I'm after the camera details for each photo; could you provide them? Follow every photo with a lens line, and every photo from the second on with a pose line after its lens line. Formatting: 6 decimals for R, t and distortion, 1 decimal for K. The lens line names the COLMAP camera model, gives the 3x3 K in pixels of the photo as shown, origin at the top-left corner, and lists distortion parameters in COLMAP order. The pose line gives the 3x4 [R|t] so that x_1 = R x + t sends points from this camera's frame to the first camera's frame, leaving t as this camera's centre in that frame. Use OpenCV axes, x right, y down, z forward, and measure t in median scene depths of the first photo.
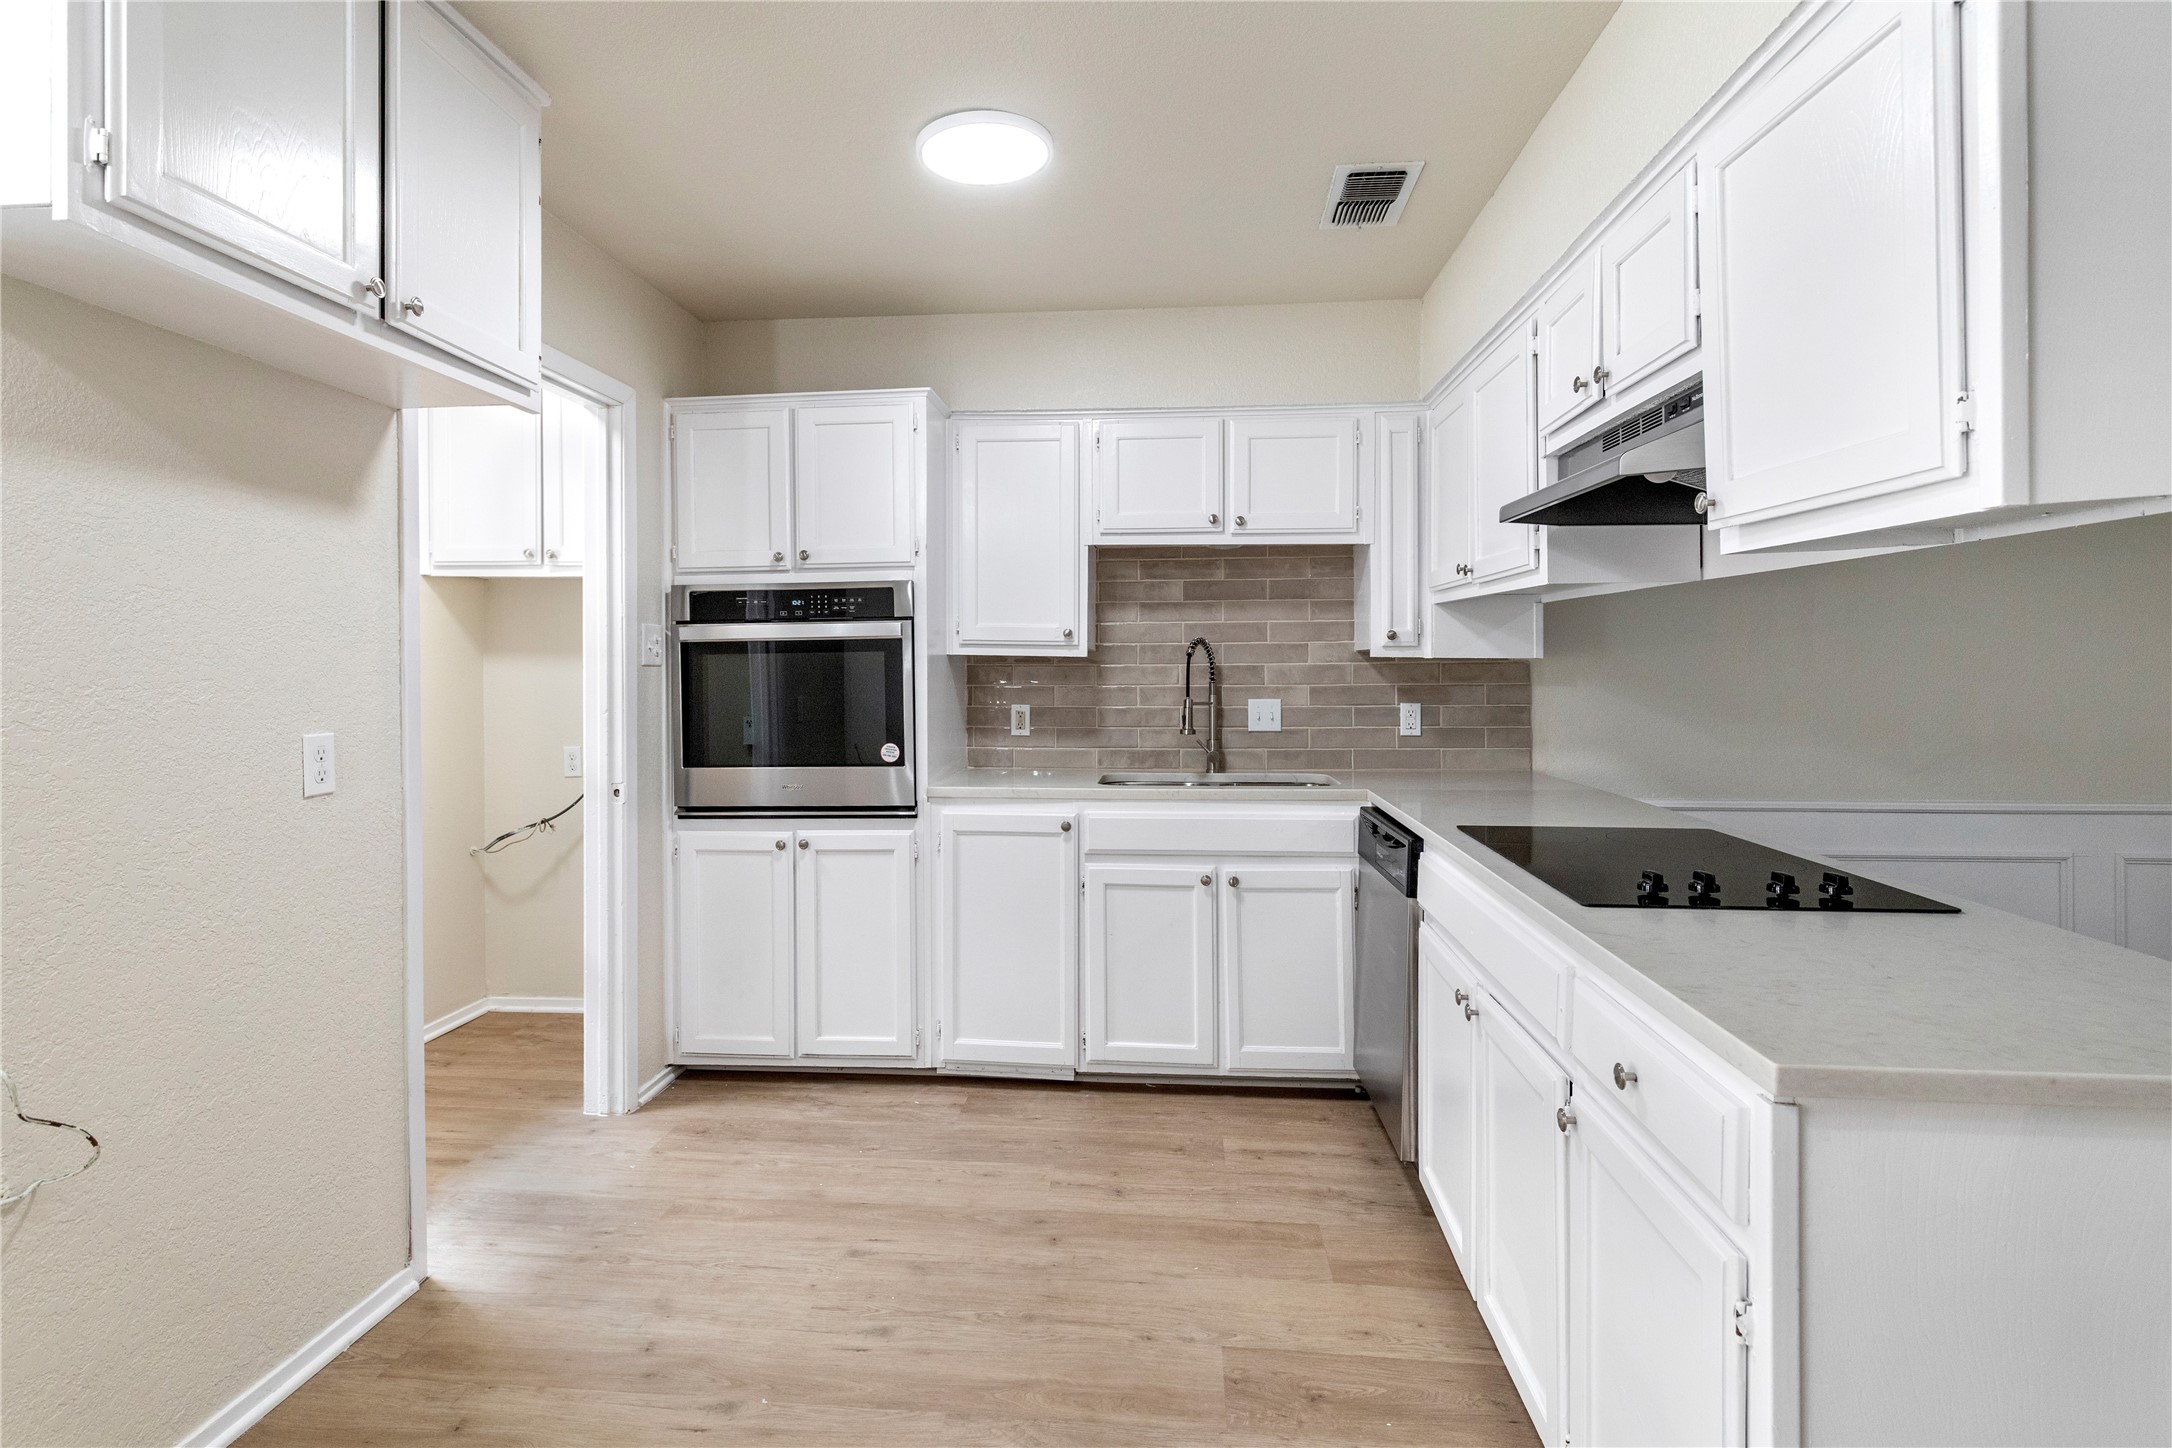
lens RADIAL K [[1073.3, 0, 1075.0], [0, 1073.3, 676.9], [0, 0, 1]] dist [0.002826, 0.000373]
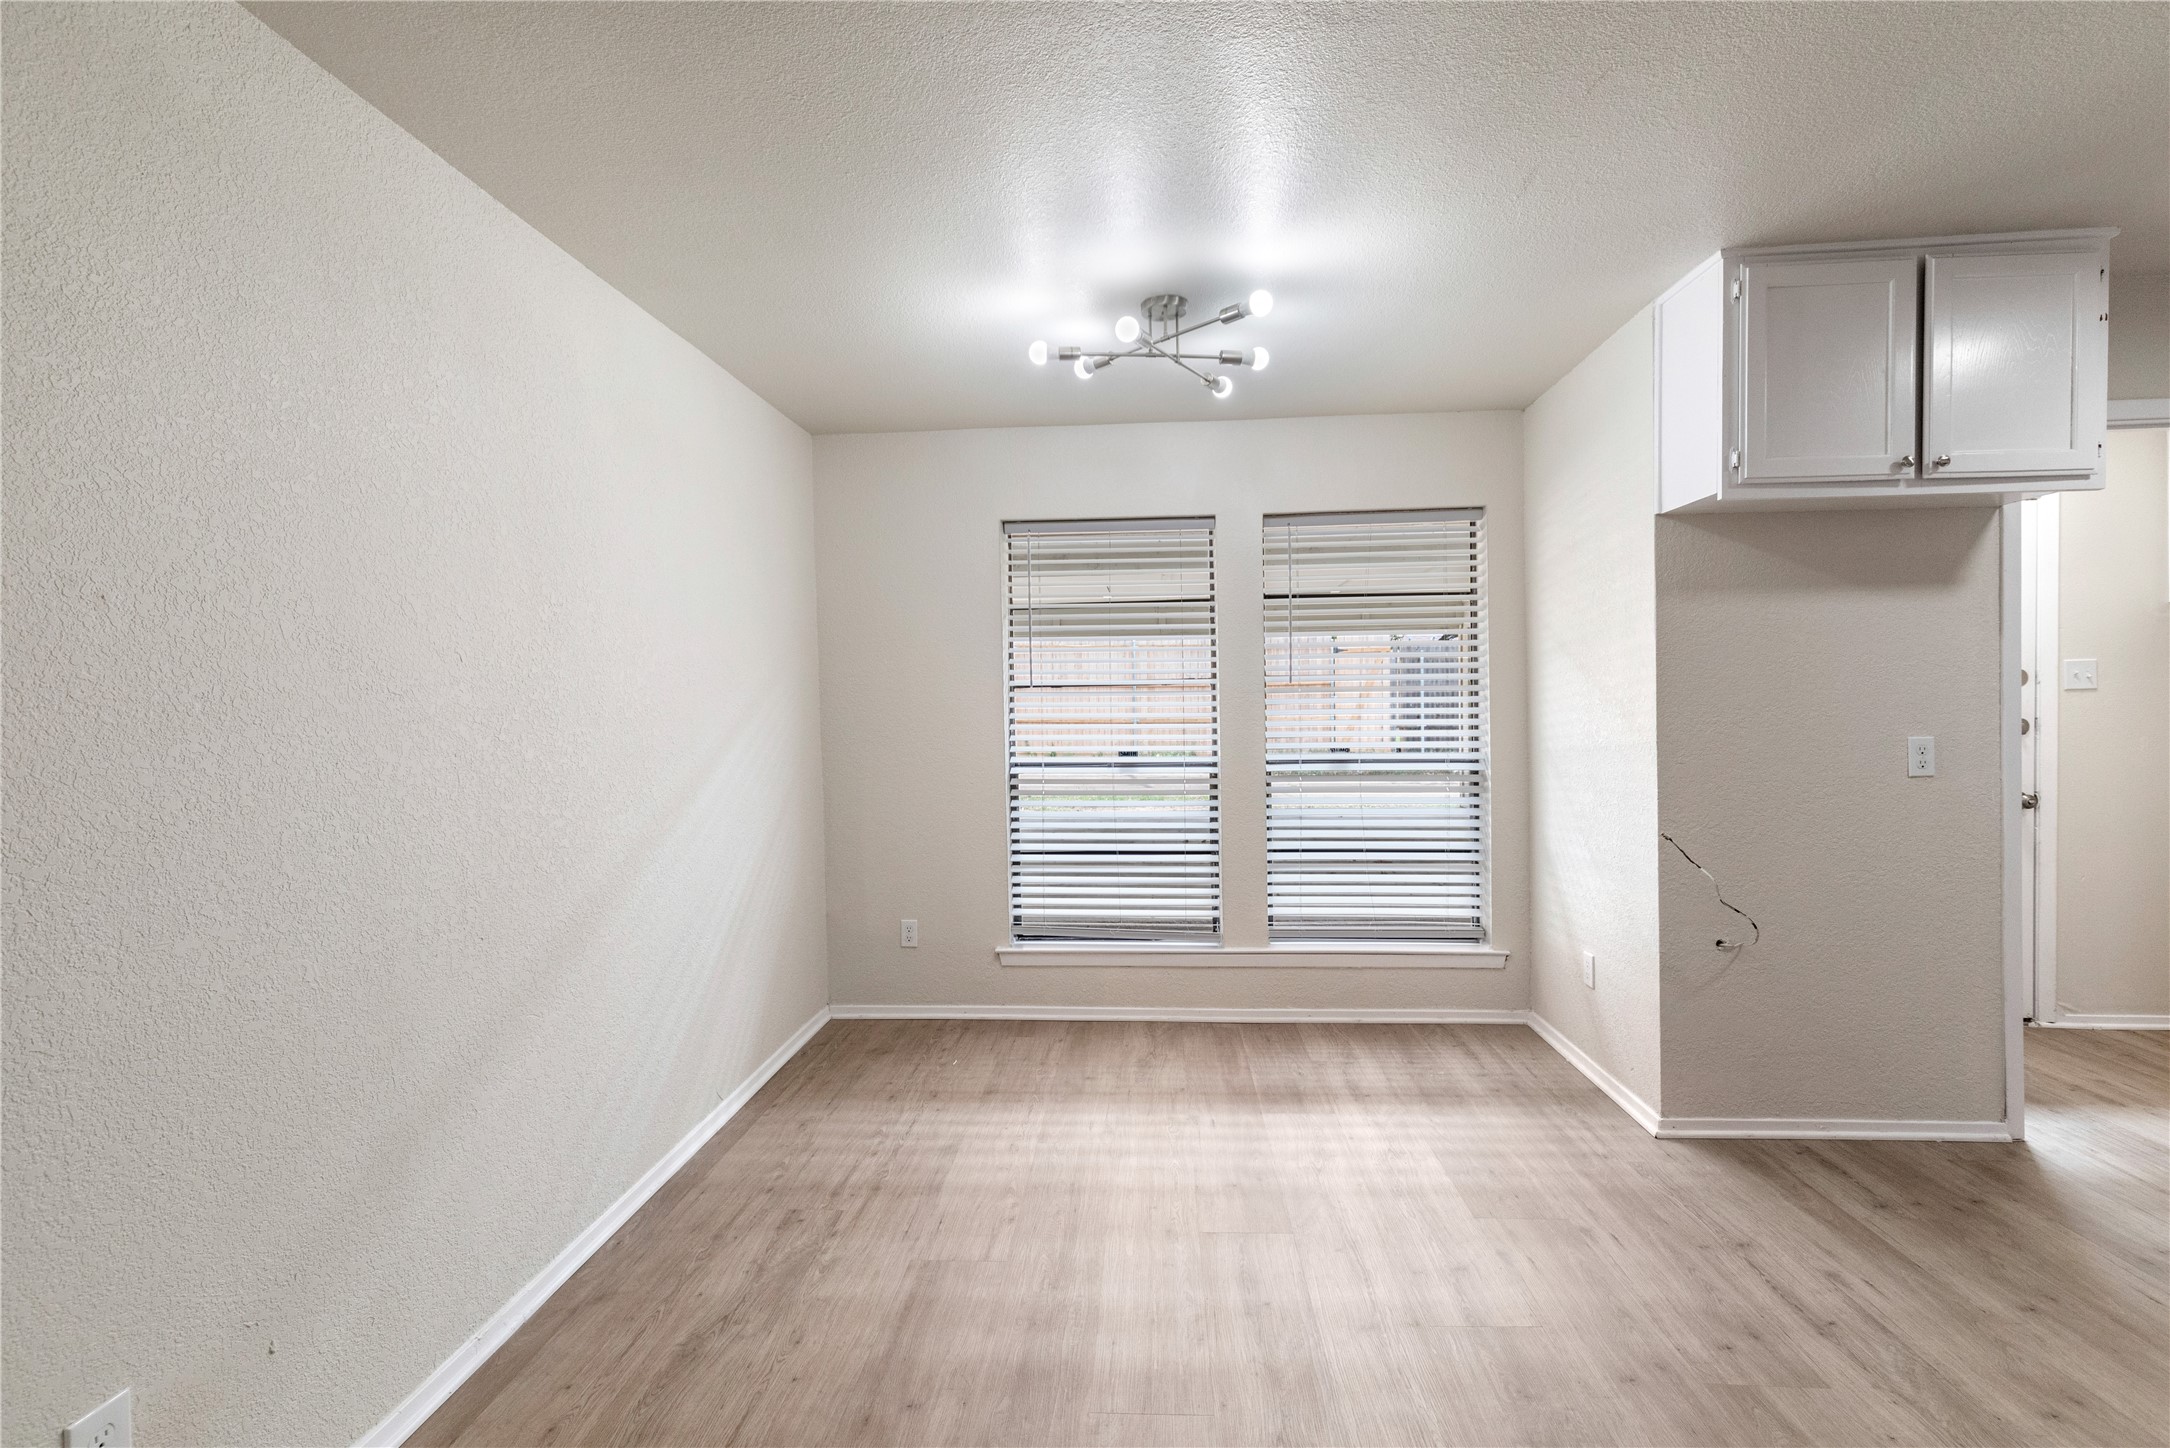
lens RADIAL K [[979.3, 0, 1085.8], [0, 979.3, 709.2], [0, 0, 1]] dist [0.000961, 0.000051]
pose [[0.032419, 0.007589, -0.999446, 0.400713], [0.009549, 0.999923, 0.007903, -0.005797], [0.999429, -0.009800, 0.032344, -0.148547]]
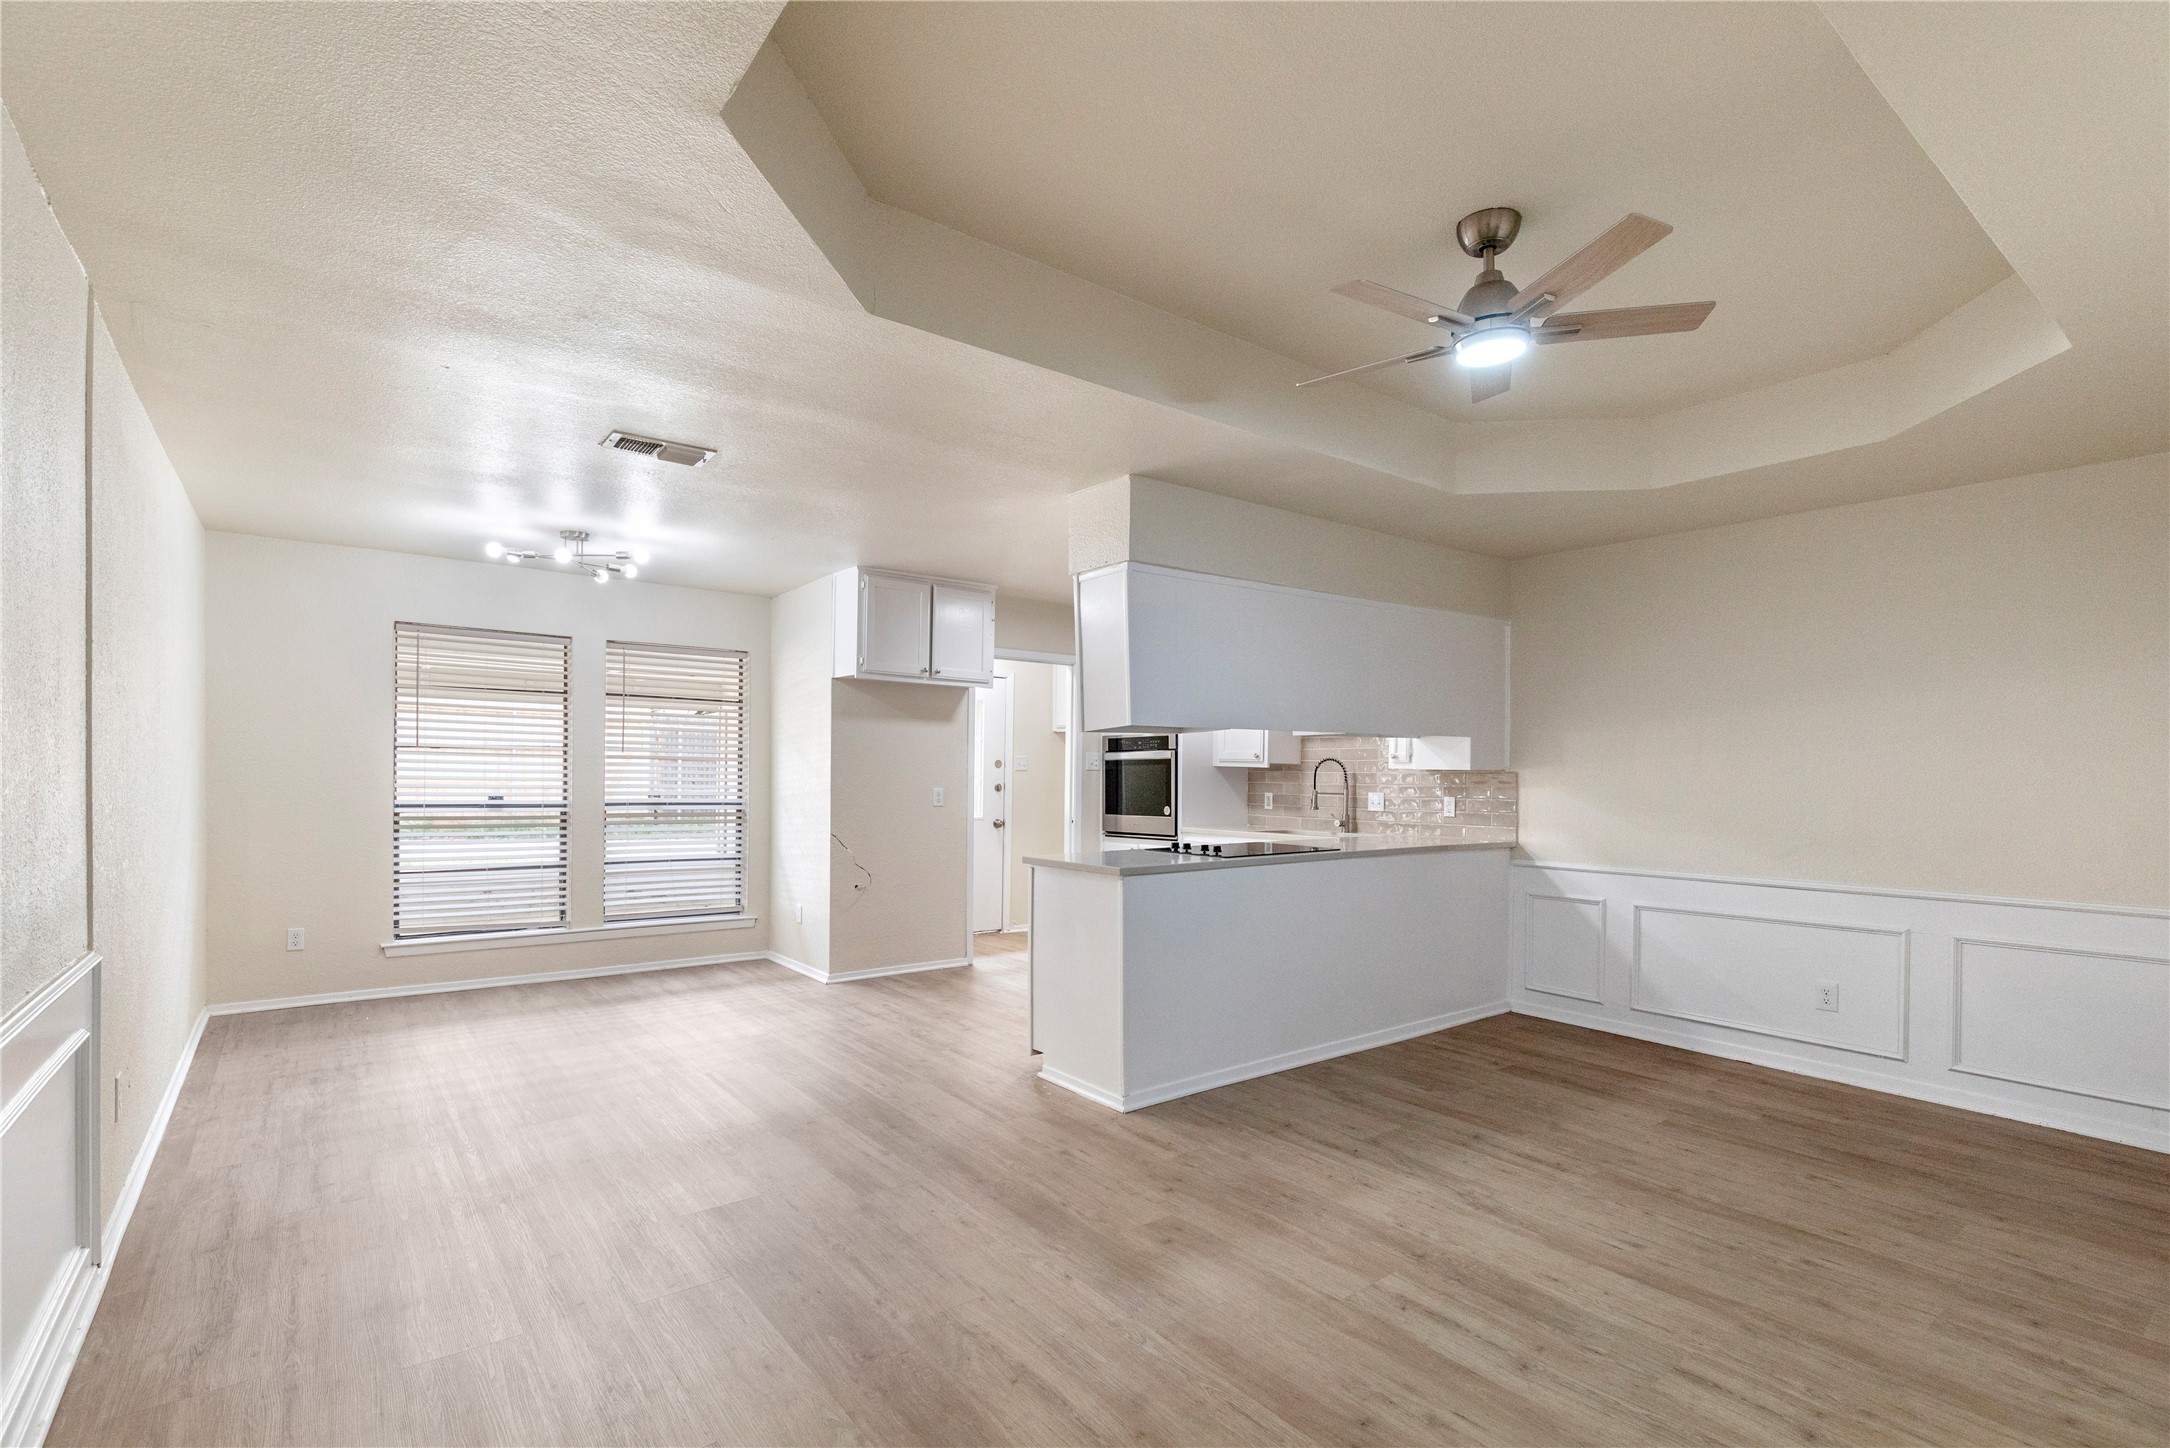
lens RADIAL K [[996.4, 0, 1083.2], [0, 996.4, 790.7], [0, 0, 1]] dist [0.000202, -0.000113]
pose [[0.688265, 0.022015, -0.725125, 1.173308], [-0.018552, 0.999747, 0.012744, 0.006752], [0.725222, 0.004681, 0.688499, -0.525040]]
